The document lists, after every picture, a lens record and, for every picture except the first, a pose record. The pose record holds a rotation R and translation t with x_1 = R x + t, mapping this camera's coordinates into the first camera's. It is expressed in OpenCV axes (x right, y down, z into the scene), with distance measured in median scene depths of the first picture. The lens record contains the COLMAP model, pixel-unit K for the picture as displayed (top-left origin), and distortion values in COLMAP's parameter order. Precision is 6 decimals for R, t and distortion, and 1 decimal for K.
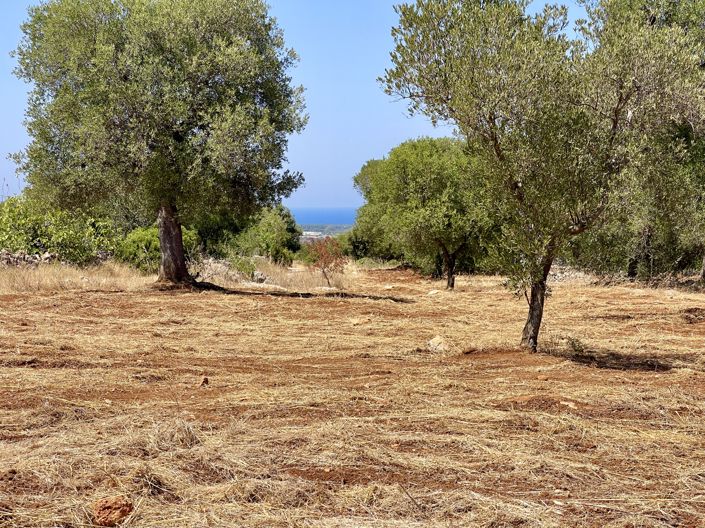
lens RADIAL K [[1292.6, 0, 352.5], [0, 1292.6, 264.0], [0, 0, 1]] dist [0.179632, -0.057715]
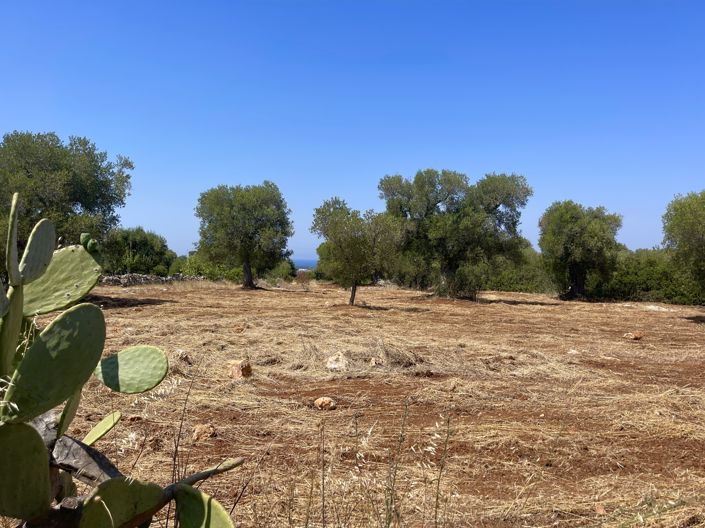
lens RADIAL K [[516.2, 0, 352.5], [0, 516.2, 264.0], [0, 0, 1]] dist [0.040640, -0.001446]
pose [[0.997755, 0.011580, 0.065968, 0.042420], [-0.009236, 0.999319, -0.035728, 0.004626], [-0.066337, 0.035039, 0.997182, -0.383835]]
